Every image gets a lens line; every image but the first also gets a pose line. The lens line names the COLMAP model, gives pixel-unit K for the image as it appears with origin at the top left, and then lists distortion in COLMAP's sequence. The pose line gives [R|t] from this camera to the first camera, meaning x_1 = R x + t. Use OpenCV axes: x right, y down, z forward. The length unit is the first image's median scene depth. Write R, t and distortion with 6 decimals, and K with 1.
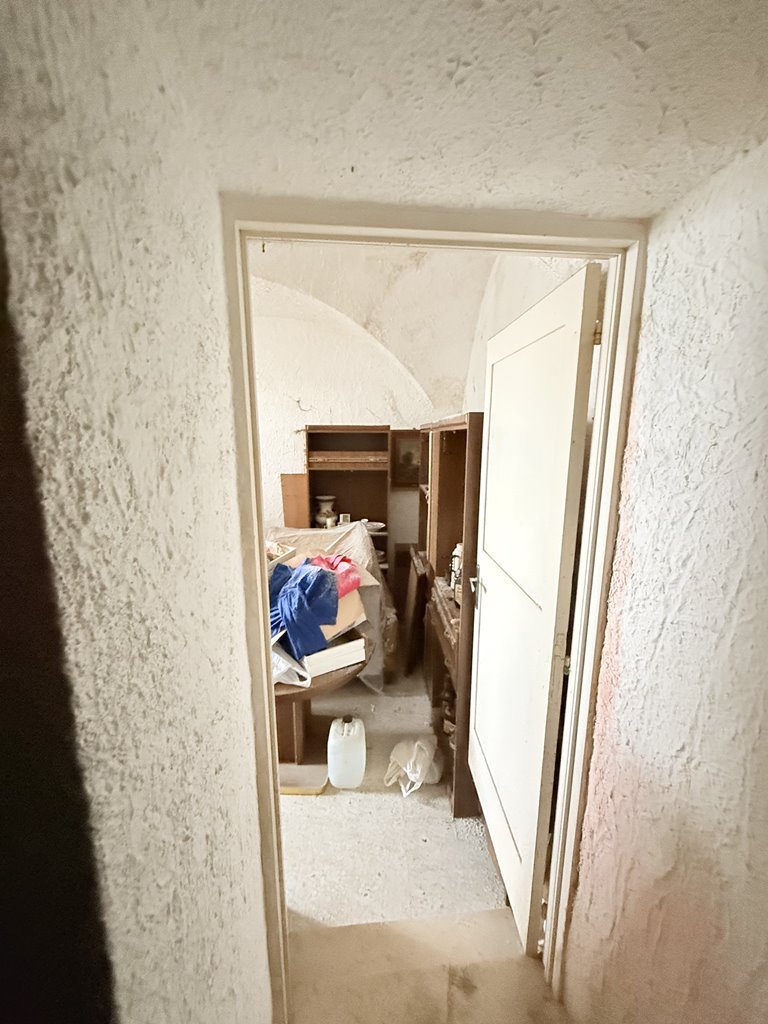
lens RADIAL K [[408.0, 0, 387.8], [0, 408.0, 513.2], [0, 0, 1]] dist [-0.001226, 0.000057]
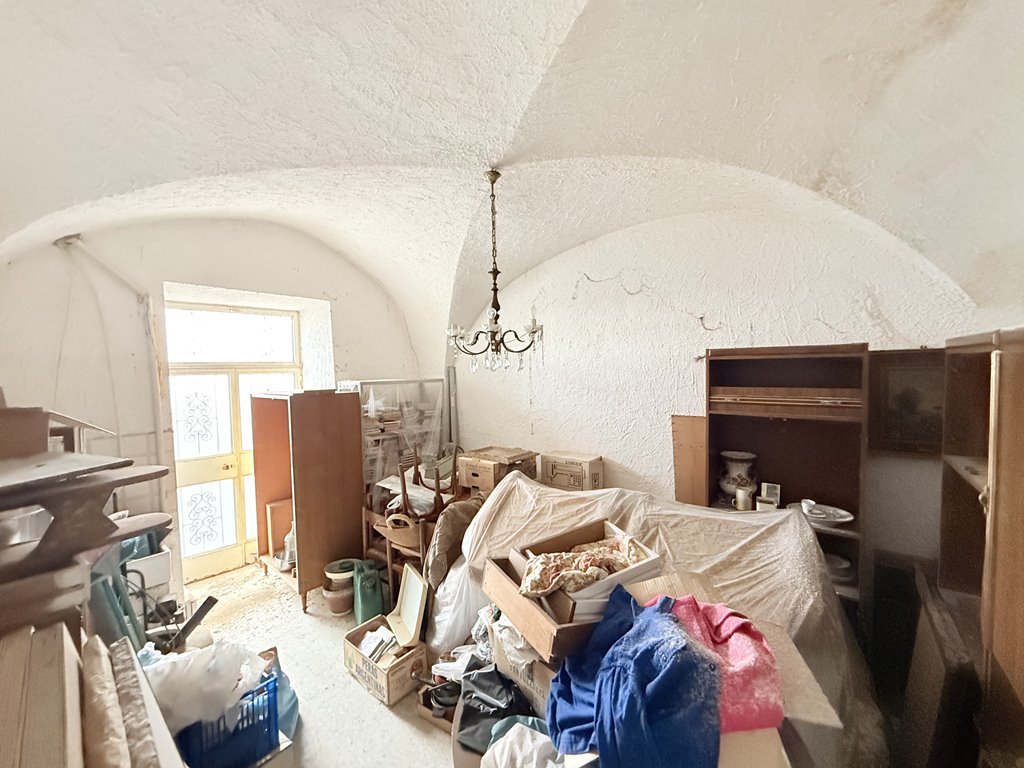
lens RADIAL K [[408.0, 0, 513.1], [0, 408.0, 384.6], [0, 0, 1]] dist [-0.001226, 0.000057]
pose [[0.768445, 0.011021, -0.639820, -0.010687], [-0.096668, 0.990377, -0.099043, -0.057727], [0.632572, 0.137959, 0.762116, 0.281847]]
